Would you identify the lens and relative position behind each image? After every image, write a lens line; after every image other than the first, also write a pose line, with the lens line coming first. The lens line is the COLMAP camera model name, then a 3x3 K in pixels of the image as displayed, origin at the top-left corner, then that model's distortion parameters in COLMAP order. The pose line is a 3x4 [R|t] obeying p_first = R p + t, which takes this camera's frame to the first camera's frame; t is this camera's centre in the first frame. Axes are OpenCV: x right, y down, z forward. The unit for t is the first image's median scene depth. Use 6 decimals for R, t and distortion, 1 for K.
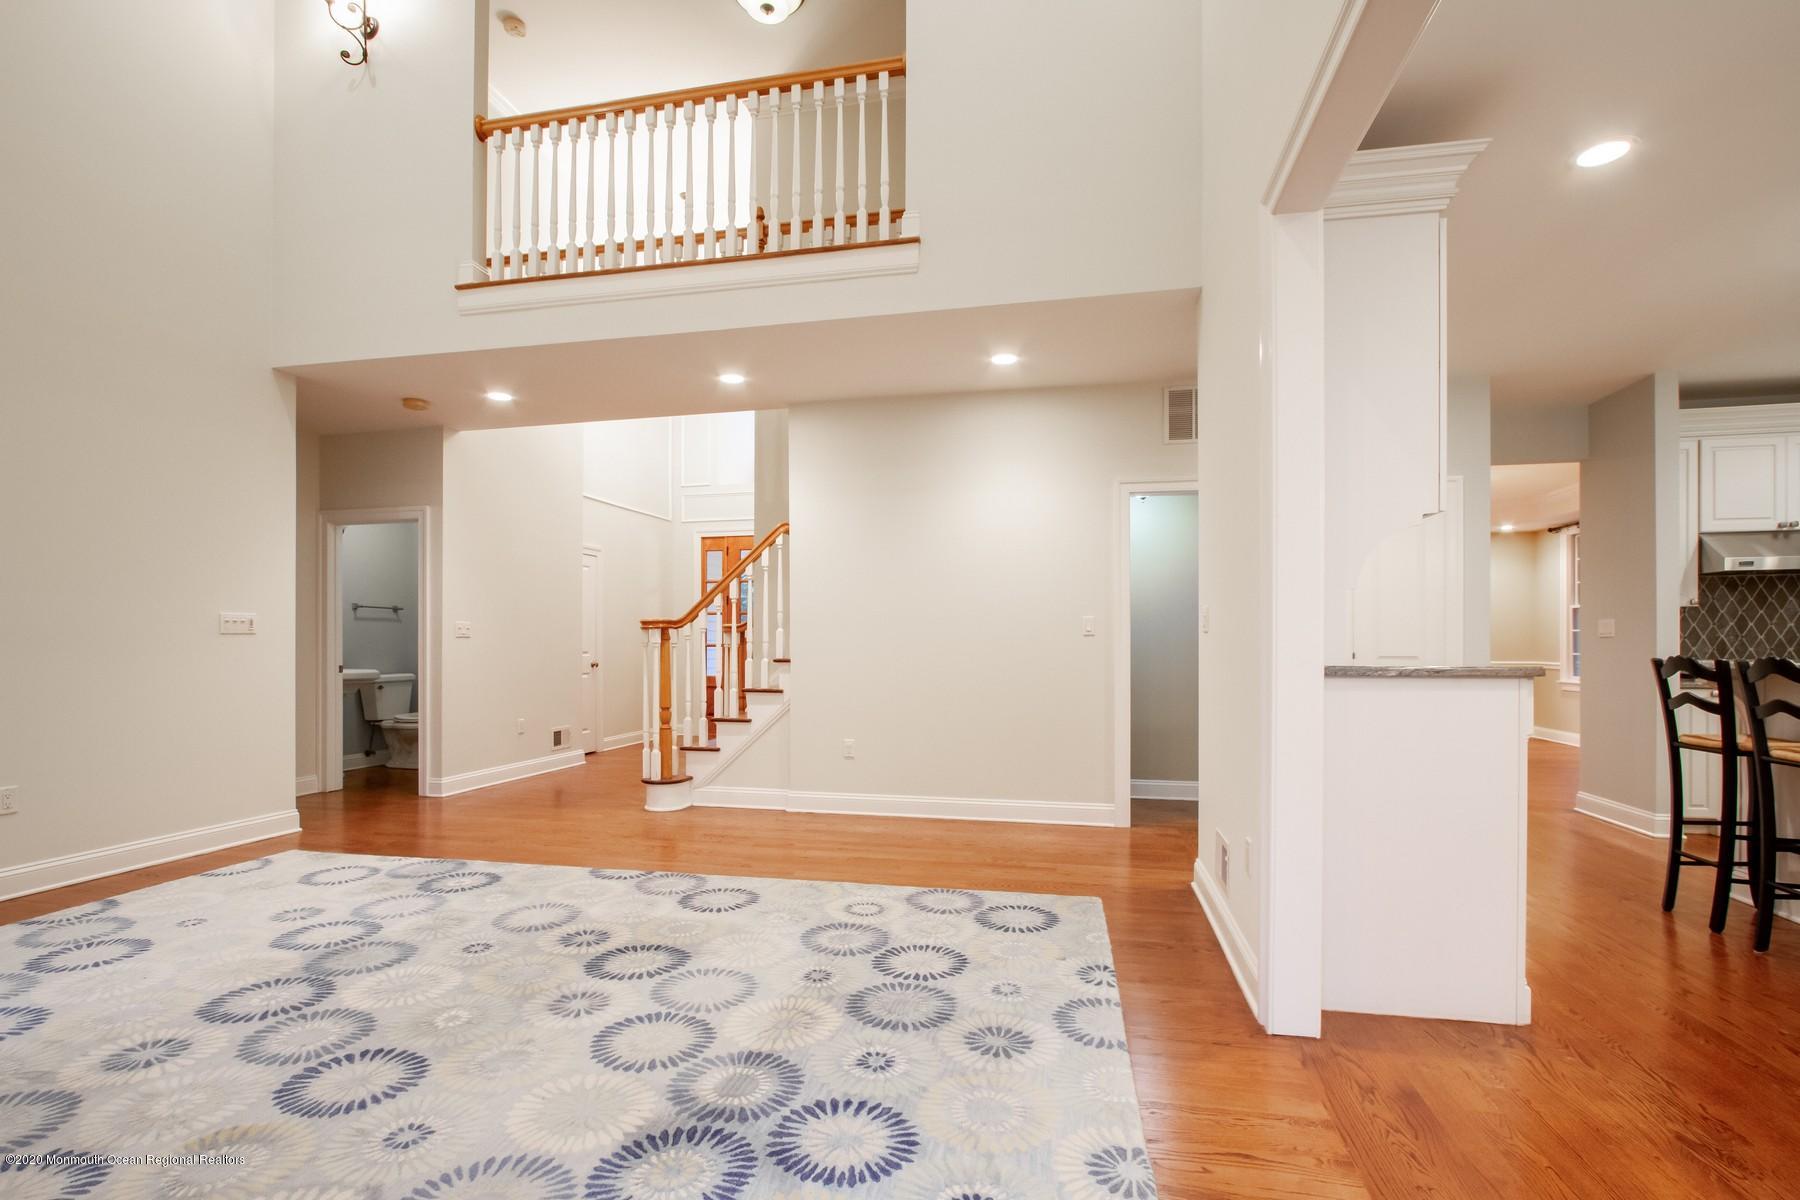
lens RADIAL K [[837.3, 0, 894.9], [0, 837.3, 653.7], [0, 0, 1]] dist [-0.014166, -0.000029]
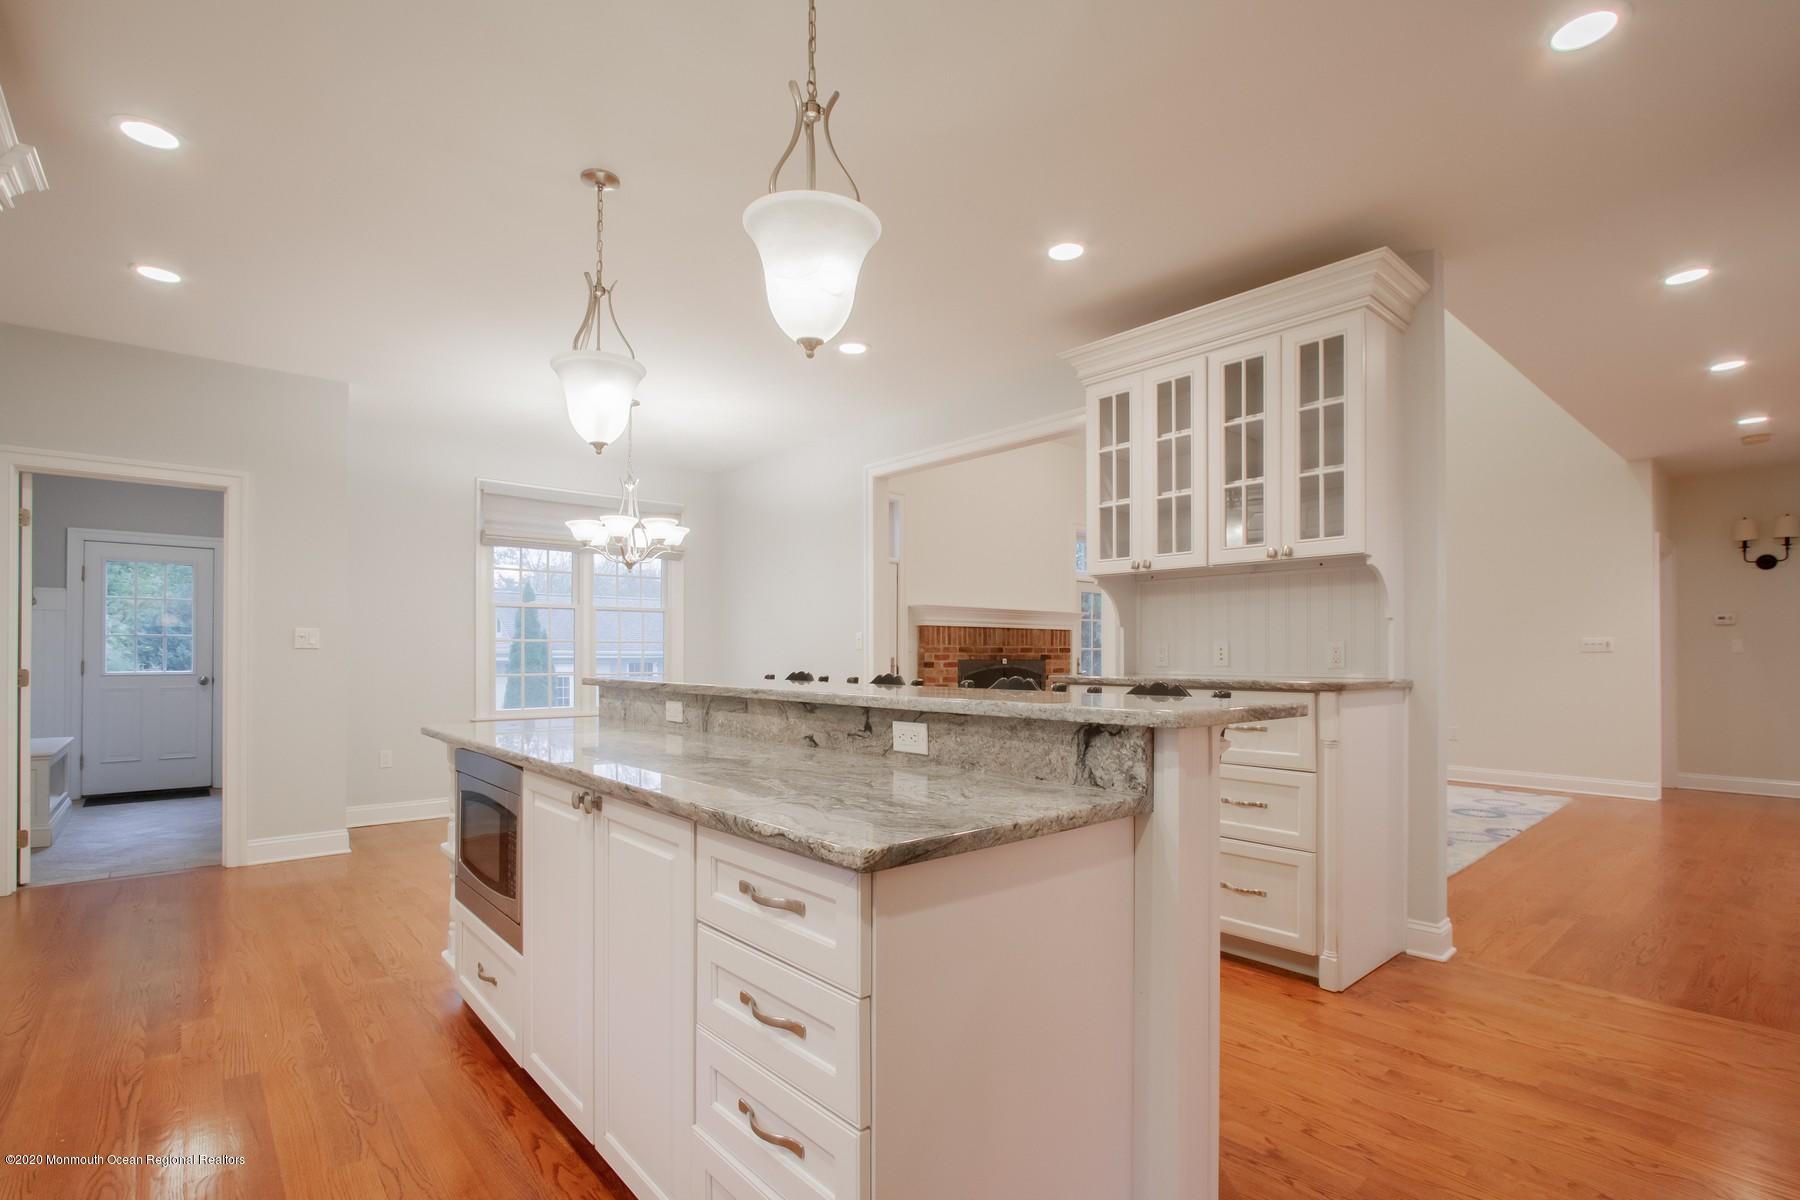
lens RADIAL K [[846.0, 0, 888.3], [0, 846.0, 655.6], [0, 0, 1]] dist [-0.018101, 0.001266]
pose [[-0.605138, -0.000599, -0.796120, 1.053785], [-0.009037, 0.999940, 0.006116, -0.014094], [0.796069, 0.010896, -0.605108, 0.816313]]
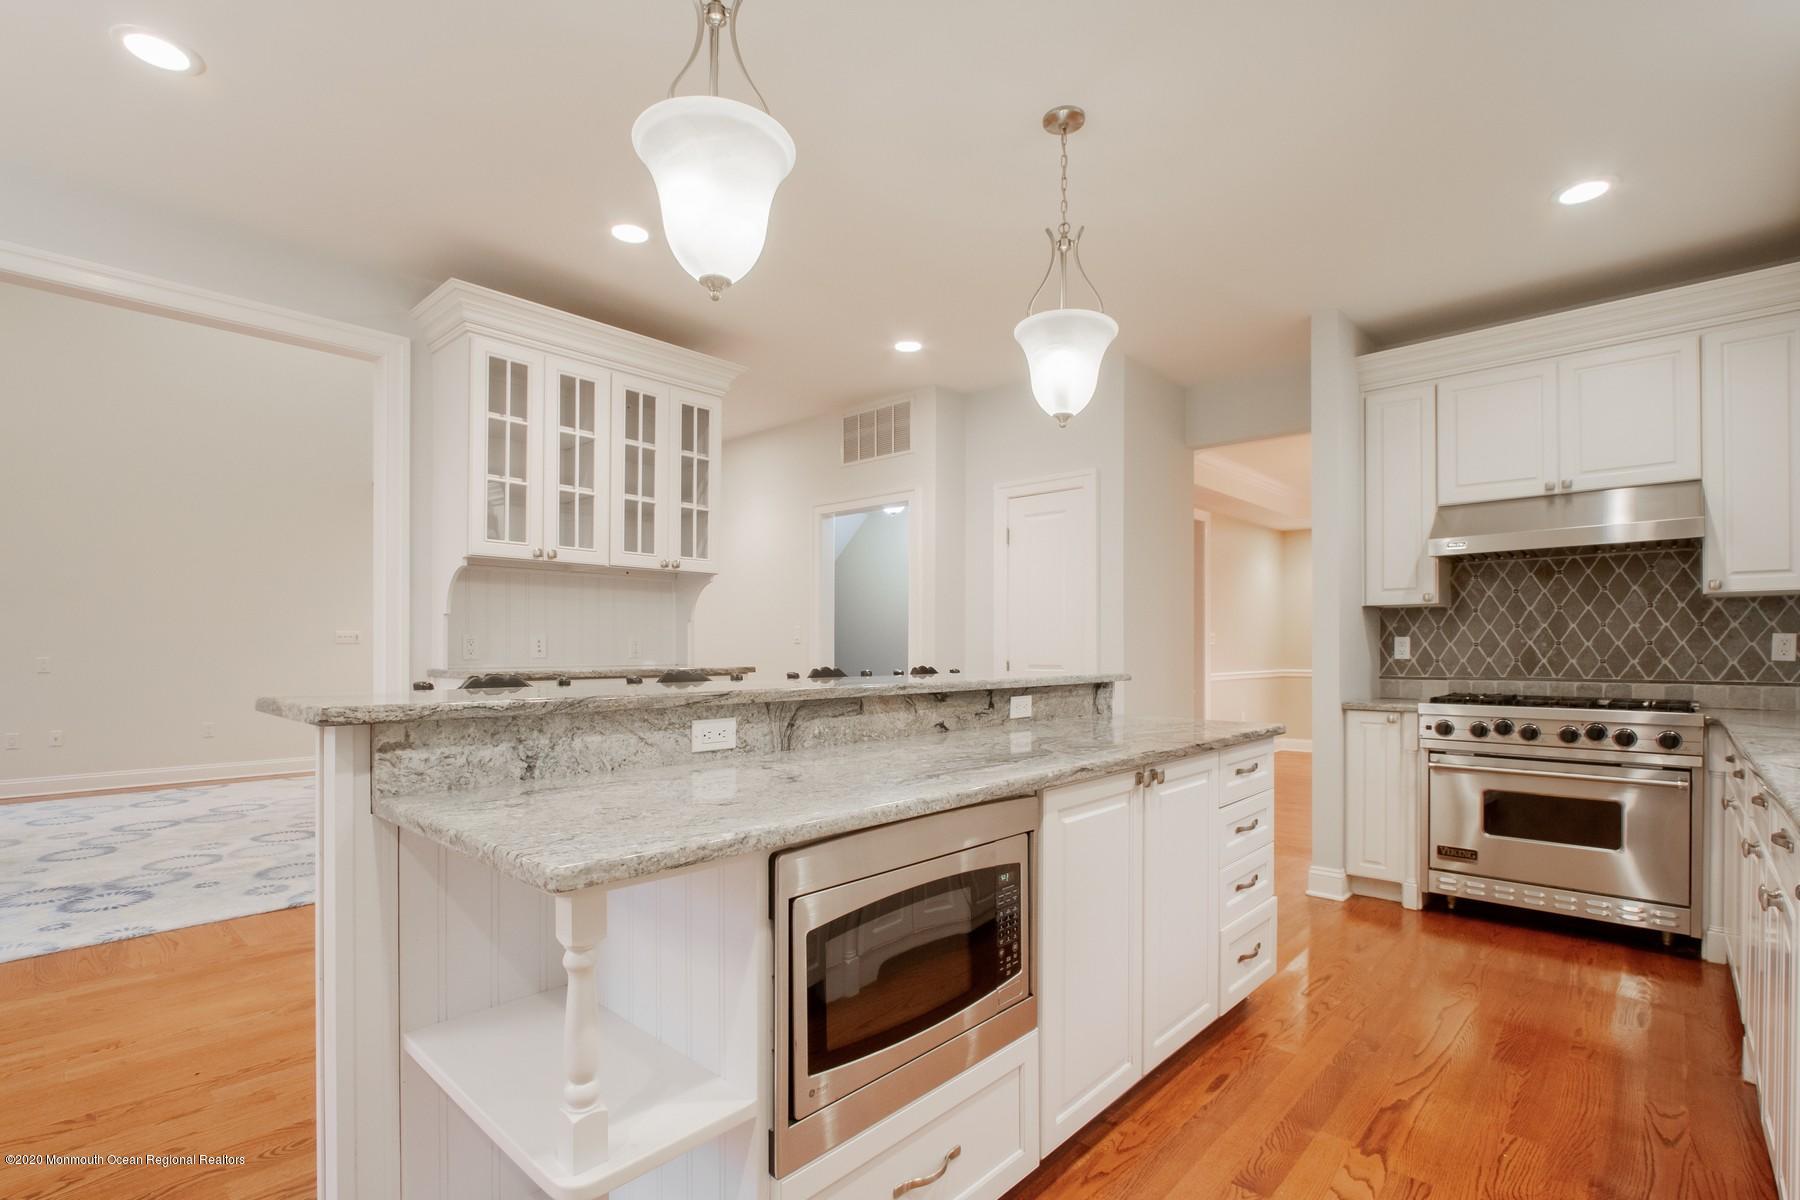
lens RADIAL K [[837.3, 0, 894.9], [0, 837.3, 653.7], [0, 0, 1]] dist [-0.014166, -0.000029]
pose [[0.861034, 0.005053, -0.508523, 0.945944], [-0.006214, 0.999981, -0.000585, -0.007913], [0.508510, 0.003663, 0.861048, 0.094158]]
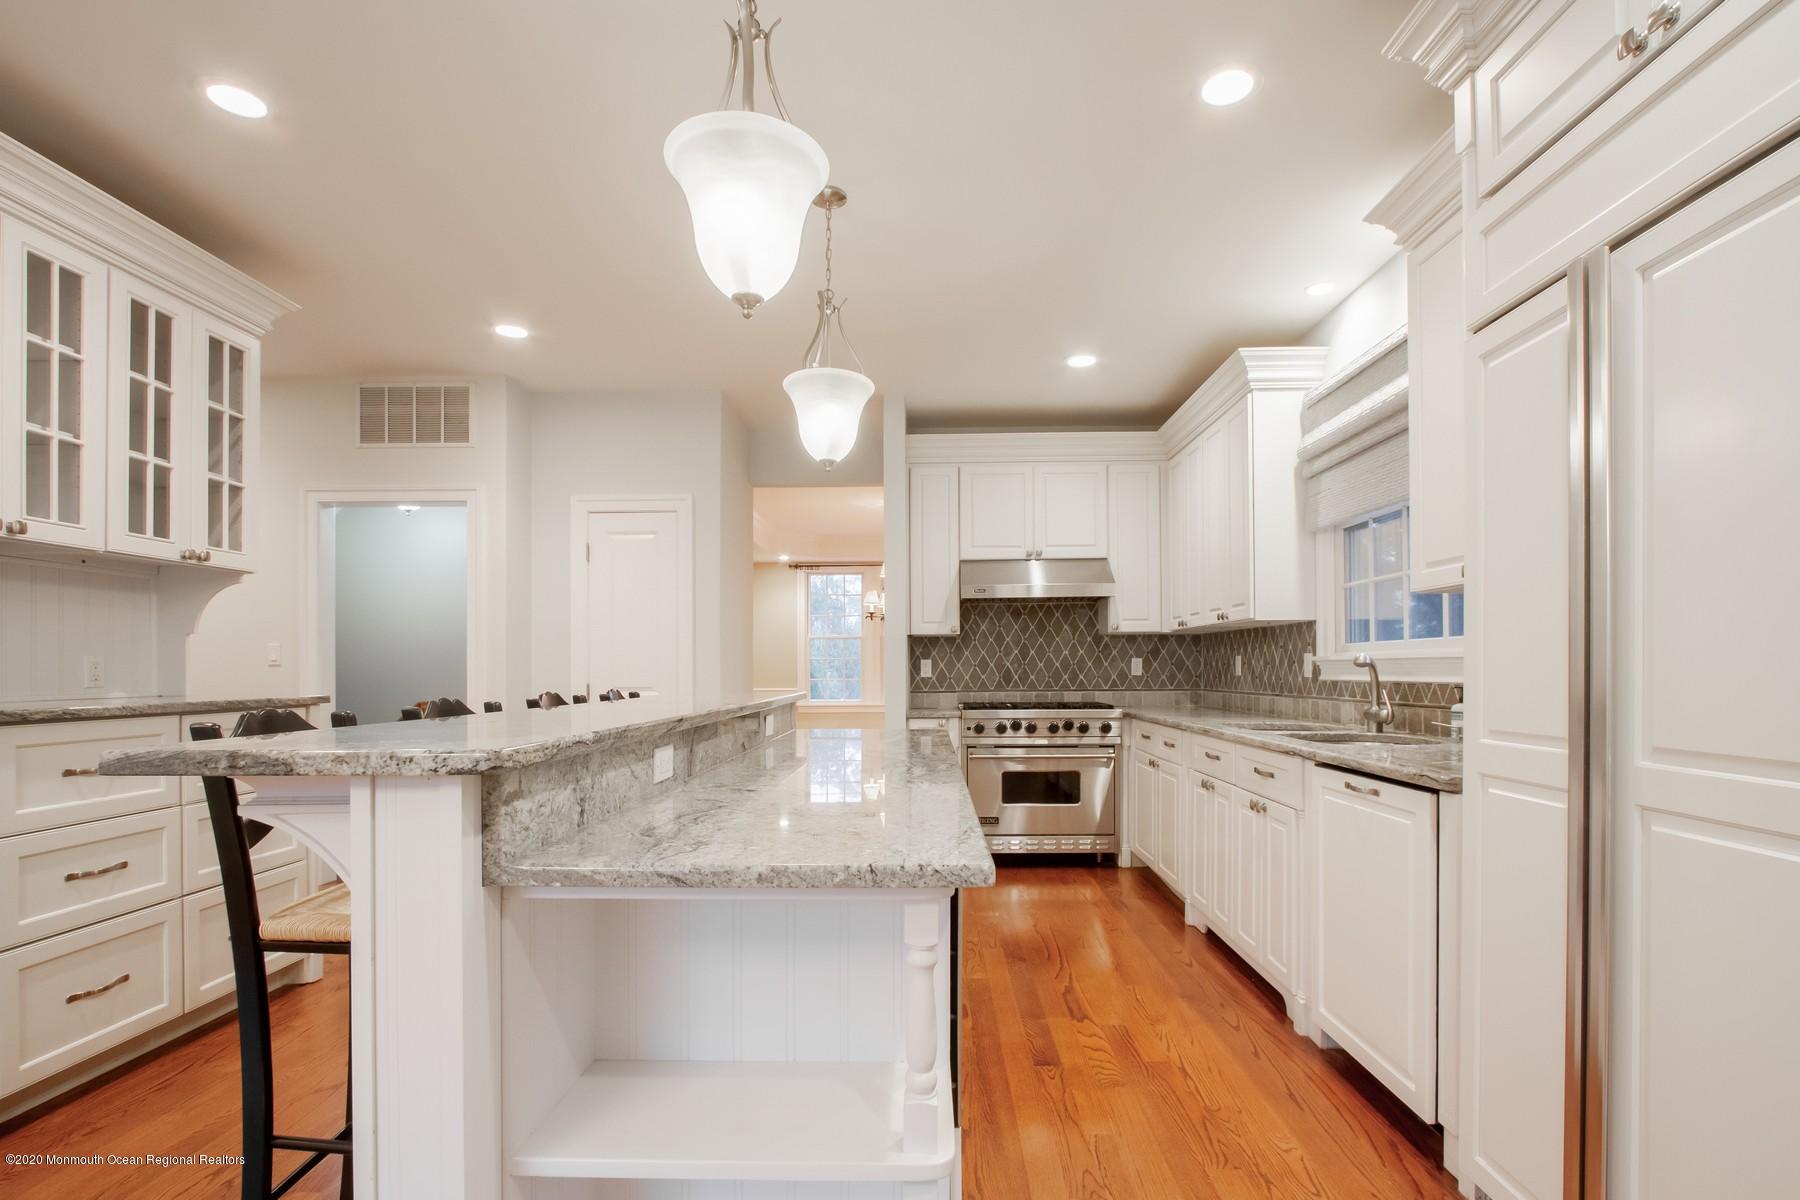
lens RADIAL K [[852.6, 0, 922.3], [0, 852.6, 667.7], [0, 0, 1]] dist [-0.023149, 0.006844]
pose [[0.978131, -0.003130, 0.207967, 0.725248], [0.005331, 0.999936, -0.010023, -0.007347], [-0.207922, 0.010912, 0.978084, 0.007875]]
